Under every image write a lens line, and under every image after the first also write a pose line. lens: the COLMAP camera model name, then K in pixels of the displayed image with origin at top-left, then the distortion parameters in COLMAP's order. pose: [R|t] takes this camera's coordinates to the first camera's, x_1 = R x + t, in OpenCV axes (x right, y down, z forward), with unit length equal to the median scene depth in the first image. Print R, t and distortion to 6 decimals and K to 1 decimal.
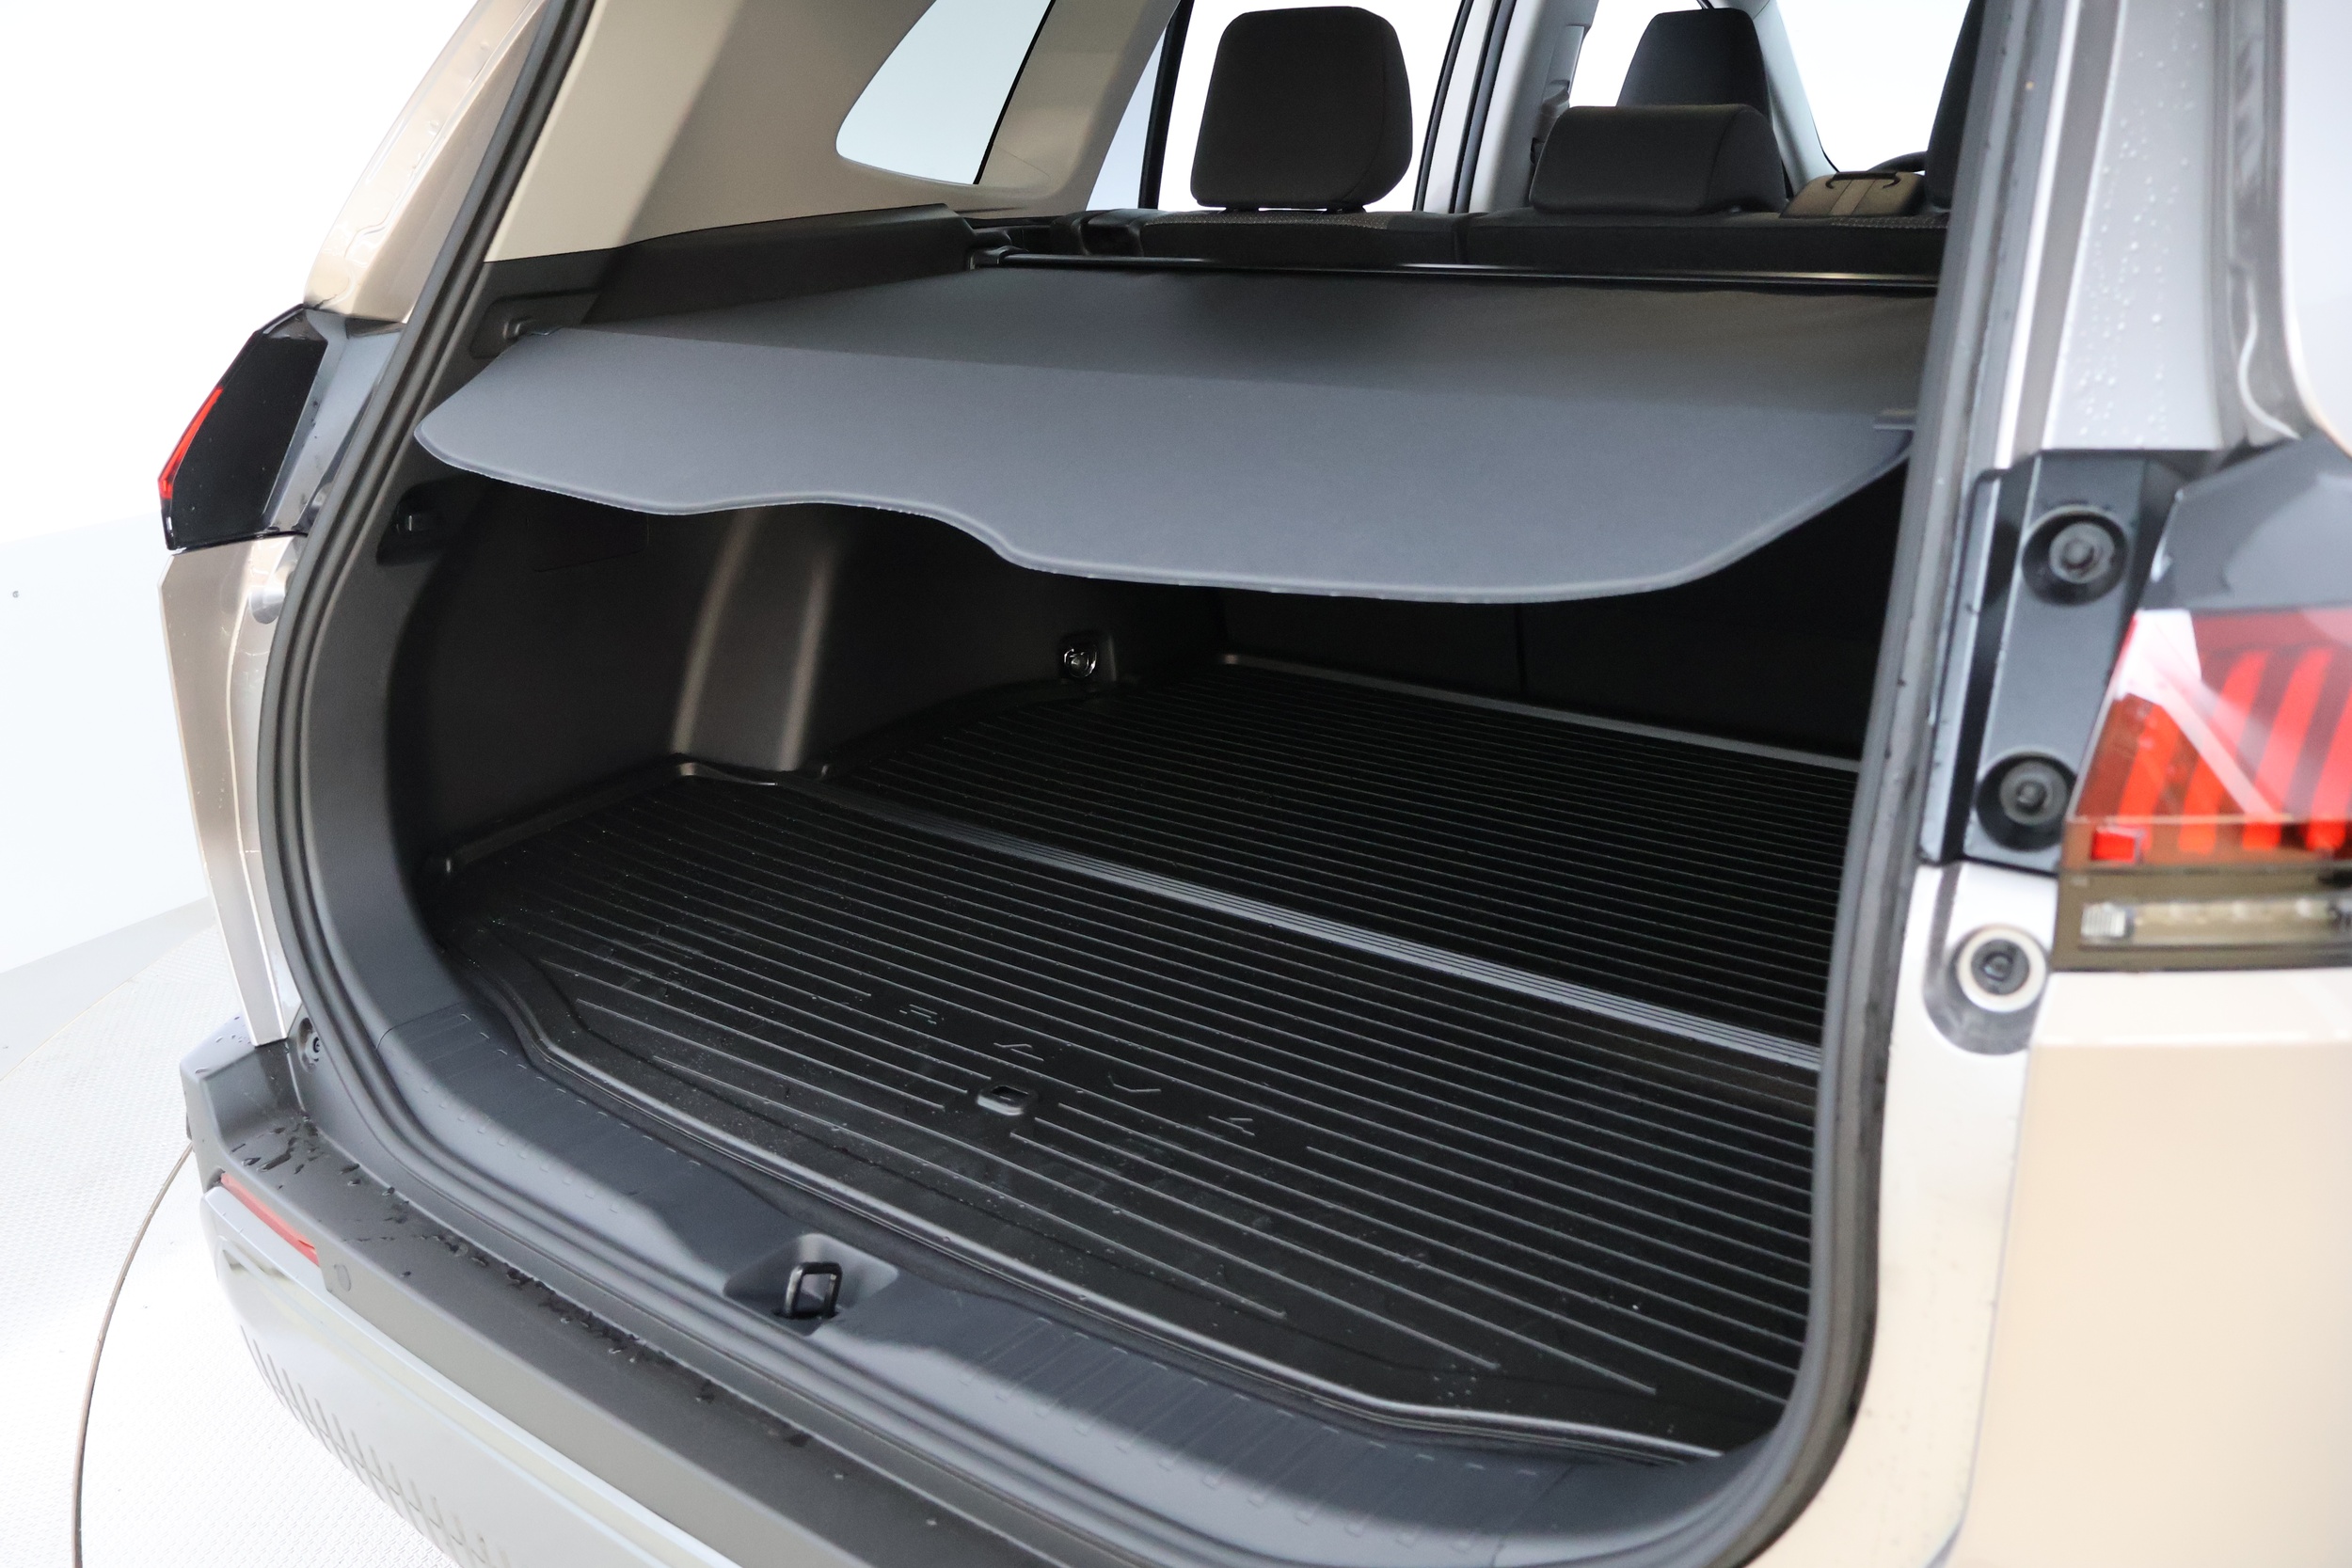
lens RADIAL K [[2140.3, 0, 1176.0], [0, 2140.3, 784.0], [0, 0, 1]] dist [-0.000328, 0.001417]
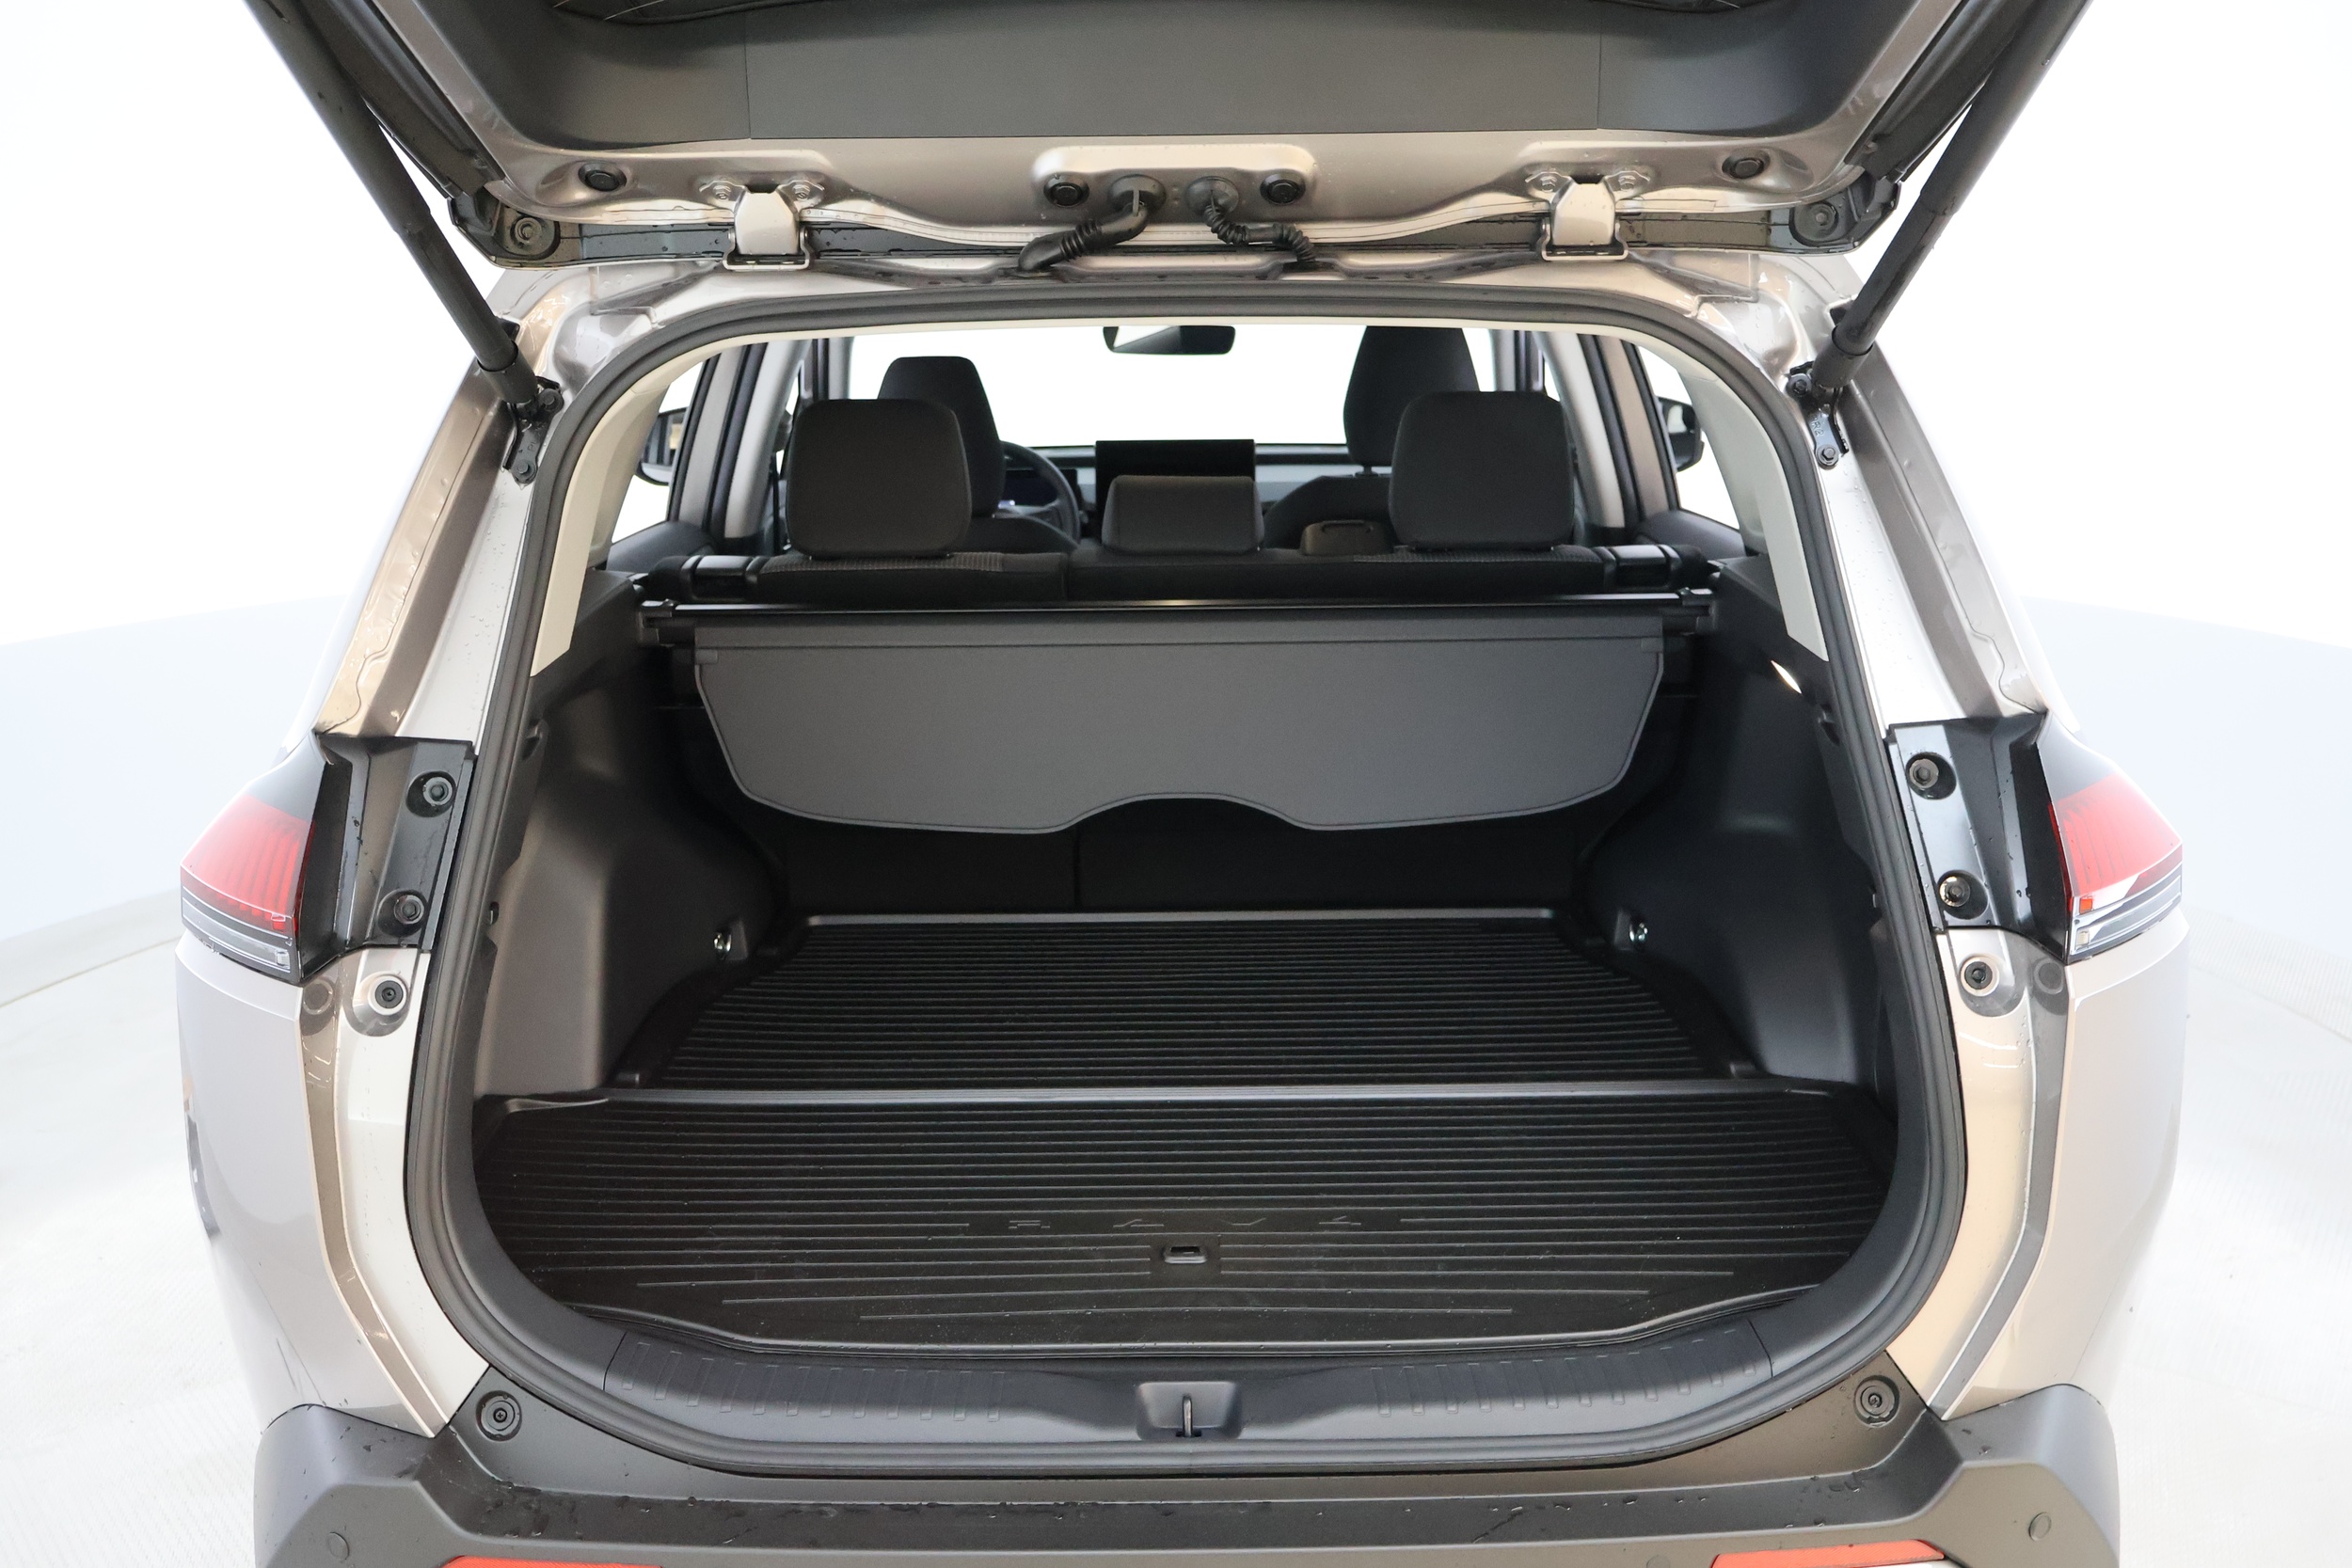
lens RADIAL K [[2140.3, 0, 1176.0], [0, 2140.3, 784.0], [0, 0, 1]] dist [-0.000328, 0.001417]
pose [[0.760304, -0.132390, 0.635932, -0.830551], [0.183064, 0.982998, -0.014224, -0.116799], [-0.623237, 0.127231, 0.771614, -0.075362]]
